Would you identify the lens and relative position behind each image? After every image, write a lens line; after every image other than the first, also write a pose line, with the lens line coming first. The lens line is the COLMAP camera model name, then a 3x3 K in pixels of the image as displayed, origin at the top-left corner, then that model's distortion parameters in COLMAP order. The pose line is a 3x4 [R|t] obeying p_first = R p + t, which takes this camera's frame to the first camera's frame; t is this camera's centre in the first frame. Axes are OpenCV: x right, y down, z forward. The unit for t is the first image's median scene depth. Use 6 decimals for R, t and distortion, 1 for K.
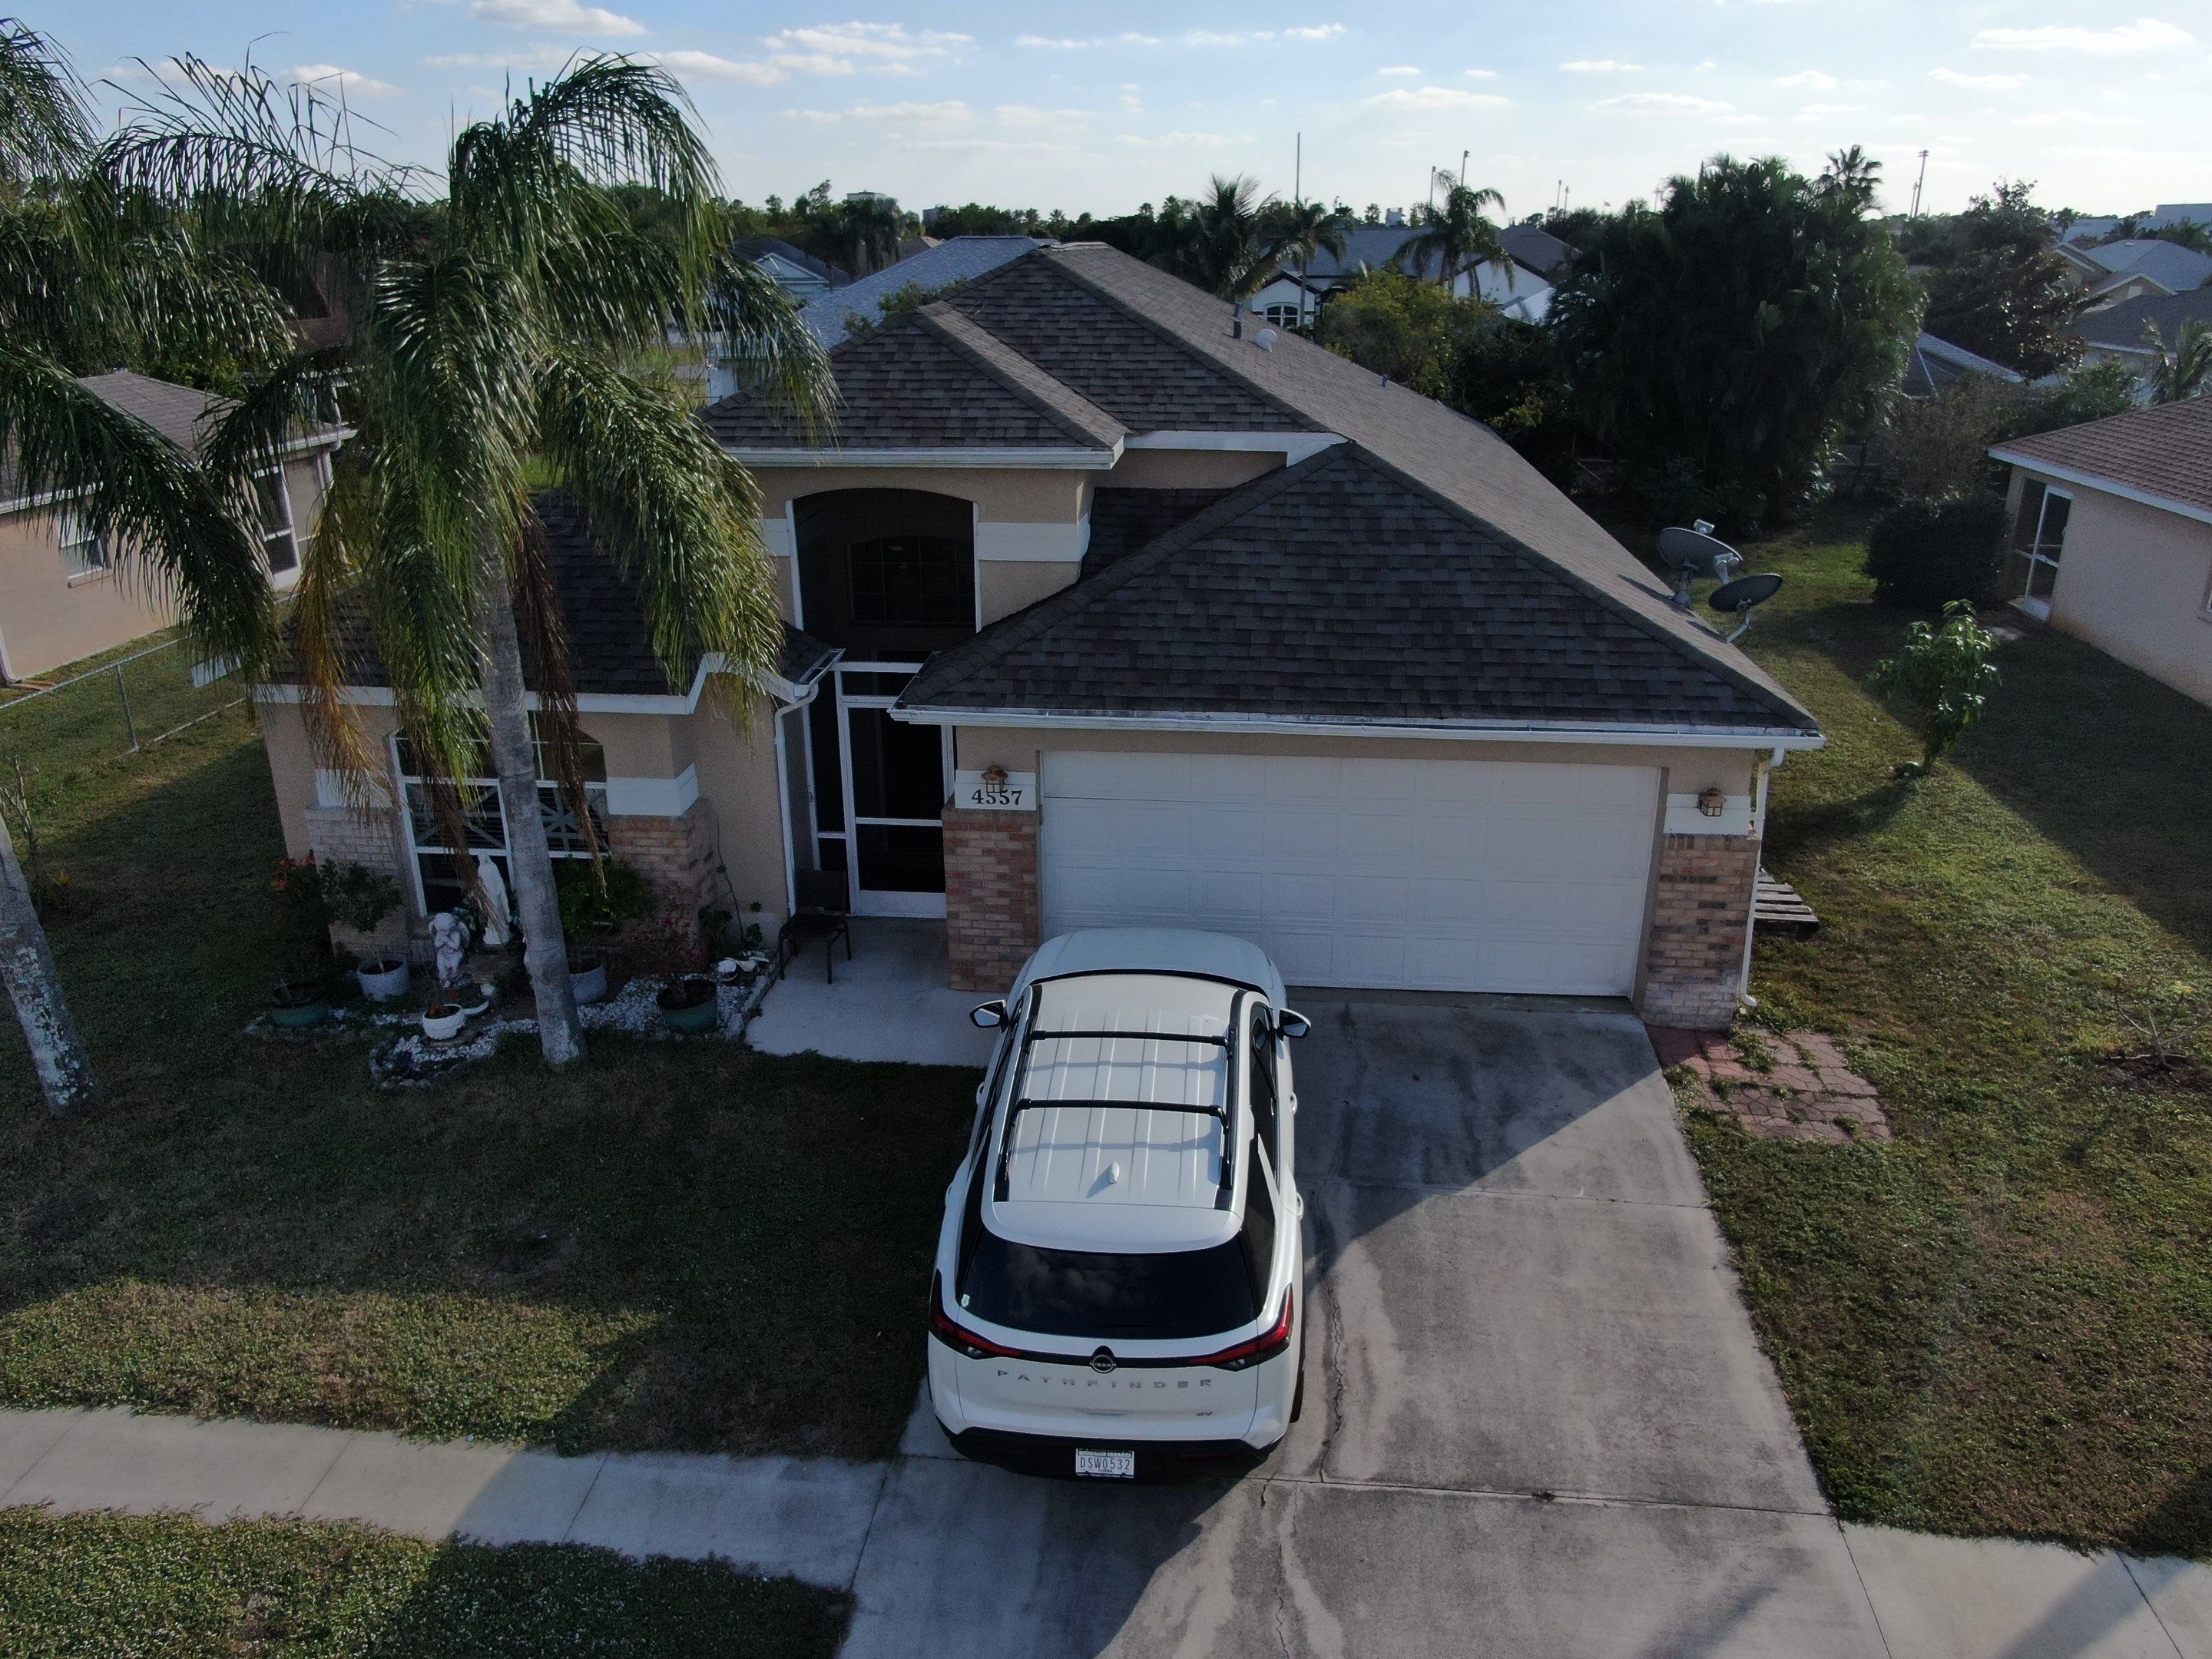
lens RADIAL K [[1591.5, 0, 1106.0], [0, 1591.5, 829.5], [0, 0, 1]] dist [-0.023057, -0.000675]
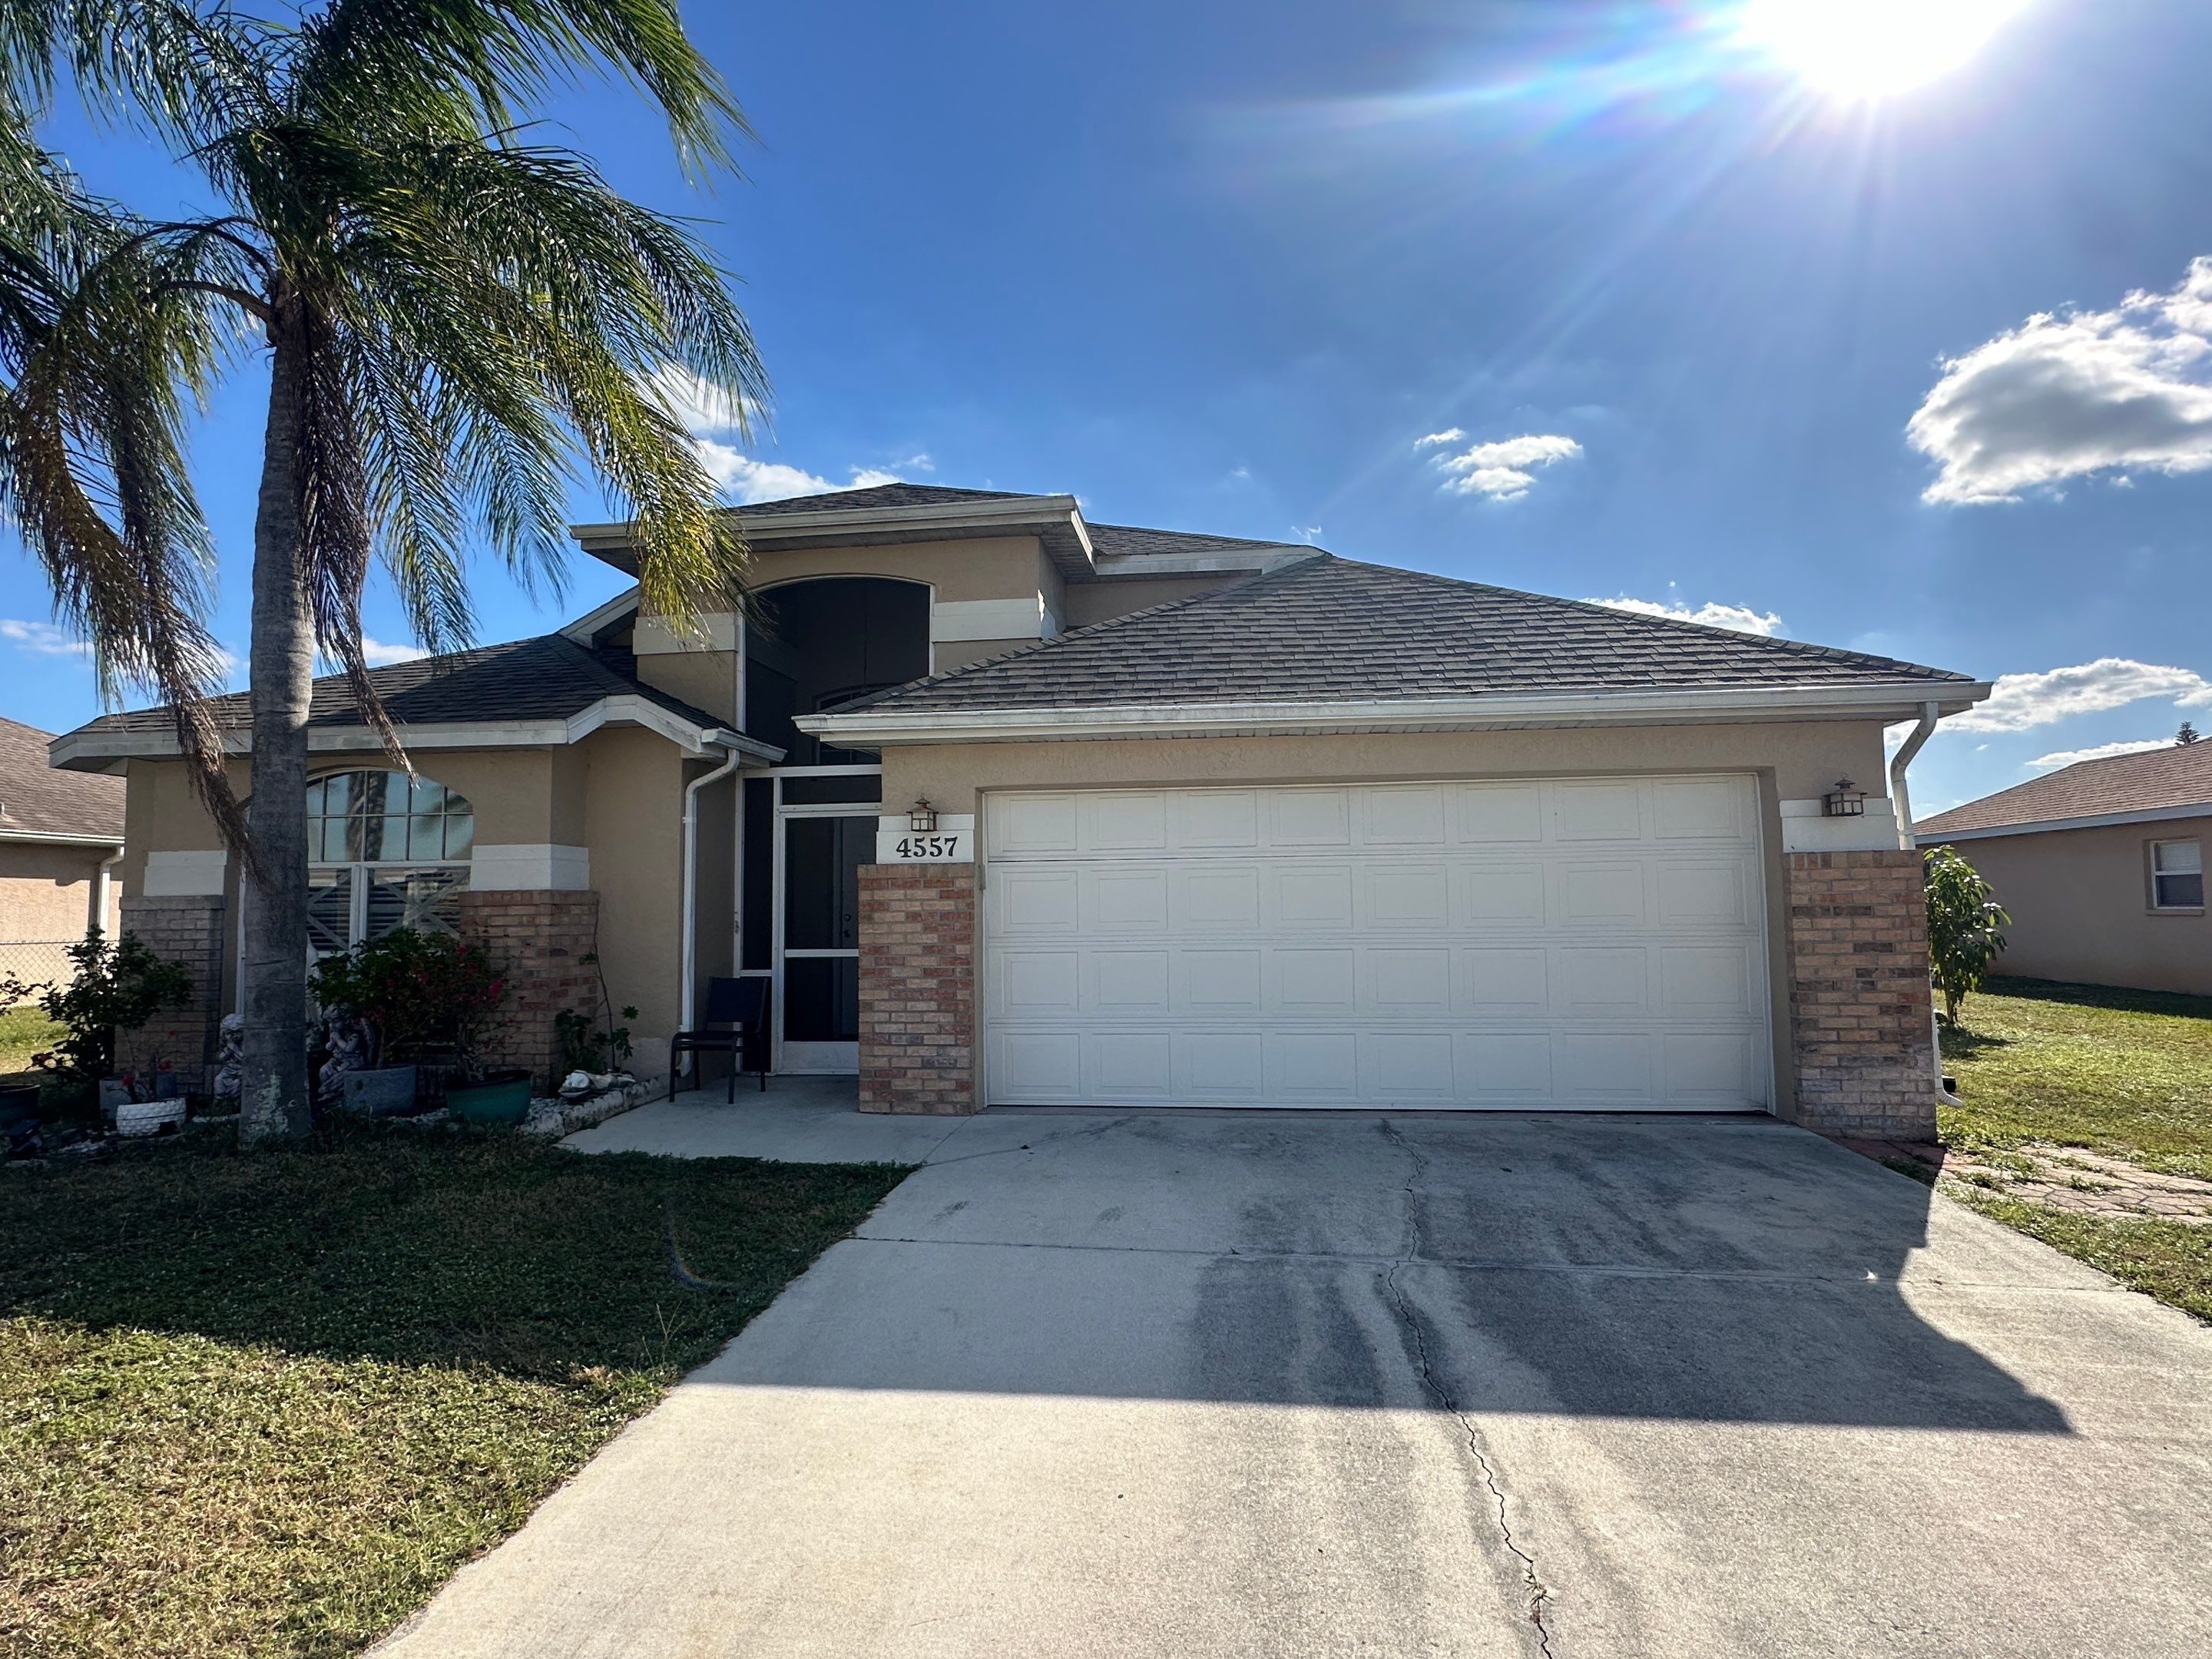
lens RADIAL K [[1092.2, 0, 1103.3], [0, 1092.2, 855.7], [0, 0, 1]] dist [-0.002670, 0.000607]
pose [[0.999470, -0.009123, -0.031237, 0.039053], [-0.004782, 0.908309, -0.418273, 0.216178], [0.032188, 0.418201, 0.907784, 0.493902]]
